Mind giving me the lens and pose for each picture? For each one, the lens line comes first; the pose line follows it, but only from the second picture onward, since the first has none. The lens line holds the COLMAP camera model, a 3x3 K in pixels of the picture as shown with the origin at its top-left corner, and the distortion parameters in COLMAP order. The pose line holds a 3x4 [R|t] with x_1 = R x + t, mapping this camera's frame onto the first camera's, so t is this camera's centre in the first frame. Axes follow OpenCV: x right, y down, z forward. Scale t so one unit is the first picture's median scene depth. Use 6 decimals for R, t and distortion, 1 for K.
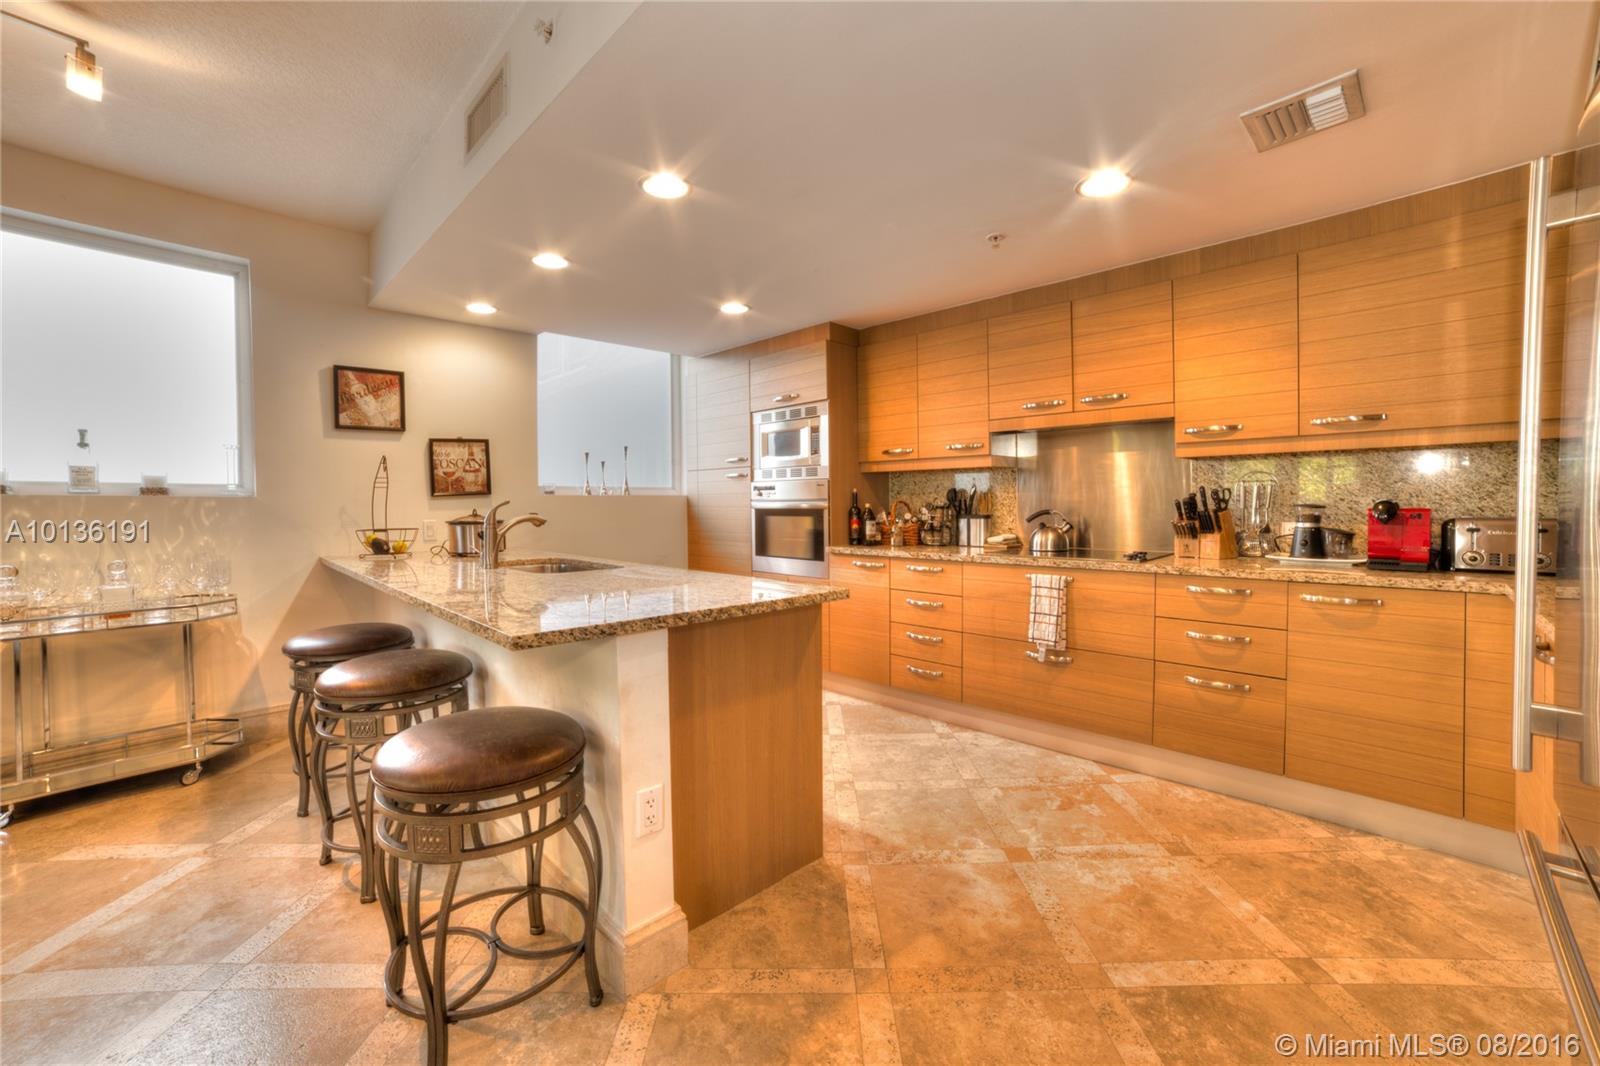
lens RADIAL K [[642.2, 0, 801.2], [0, 642.2, 510.8], [0, 0, 1]] dist [-0.044697, 0.000400]
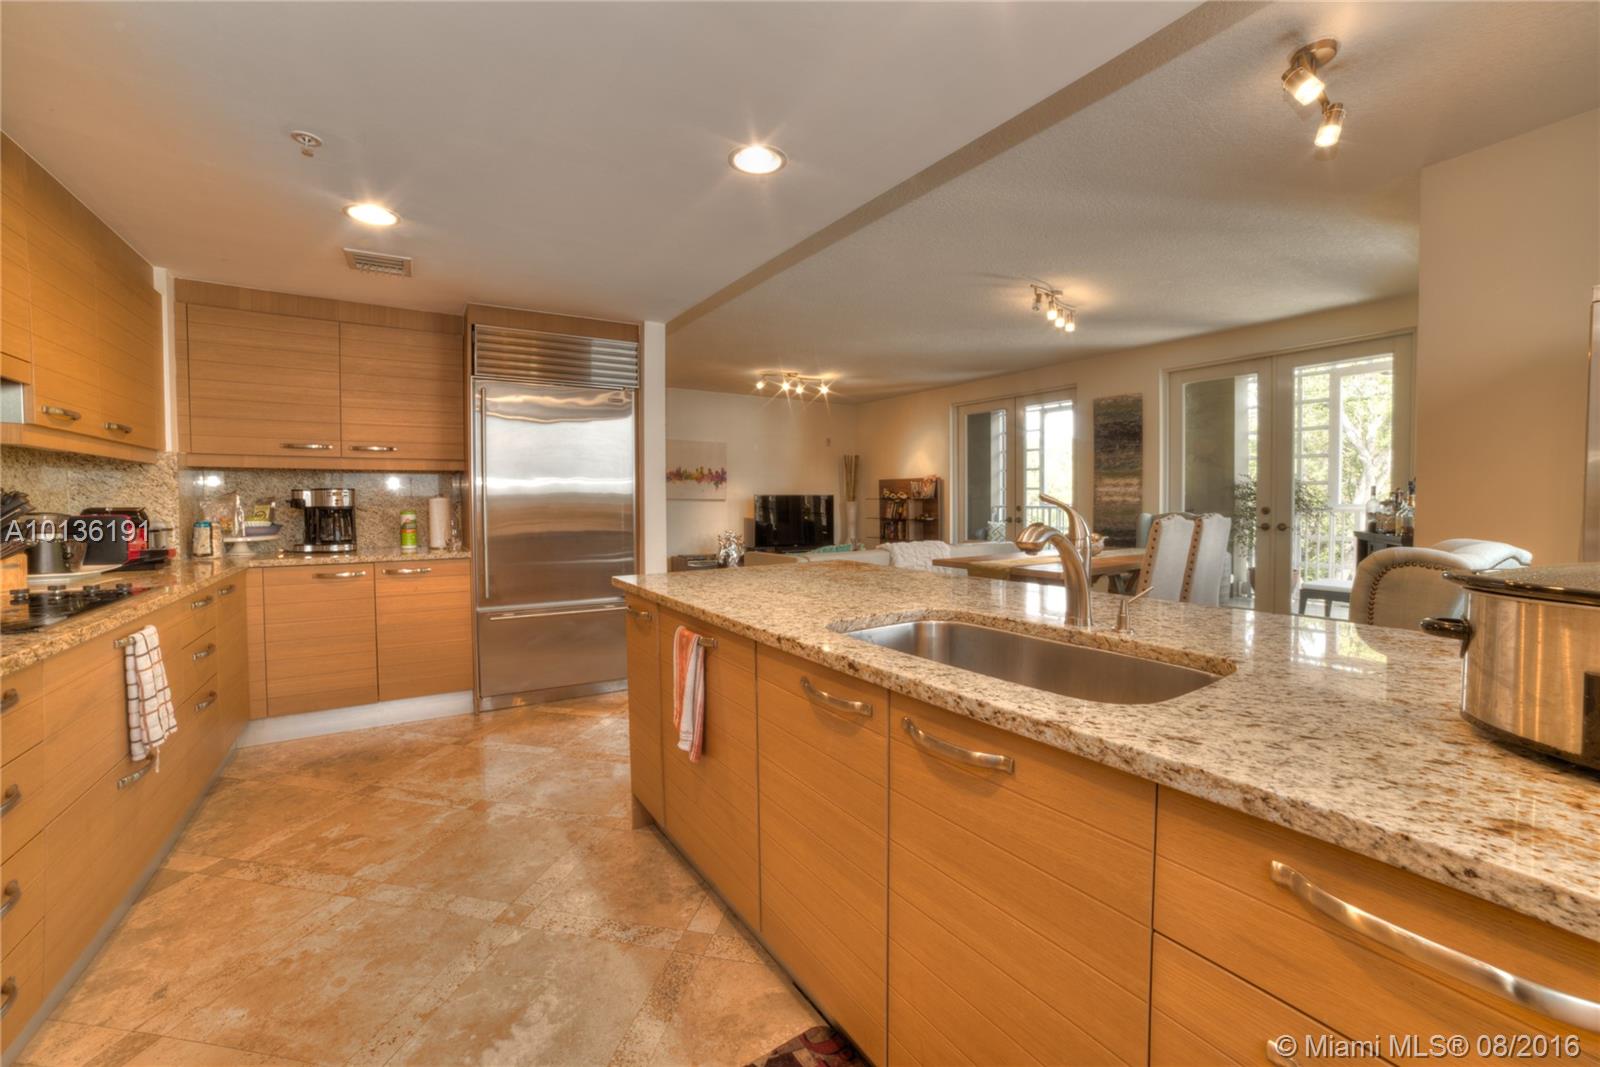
lens RADIAL K [[642.2, 0, 801.2], [0, 642.2, 511.3], [0, 0, 1]] dist [-0.044697, 0.000400]
pose [[-0.979817, 0.003839, 0.199862, -0.456486], [0.009643, 0.999559, 0.028074, -0.032559], [-0.199666, 0.029434, -0.979422, 1.916324]]
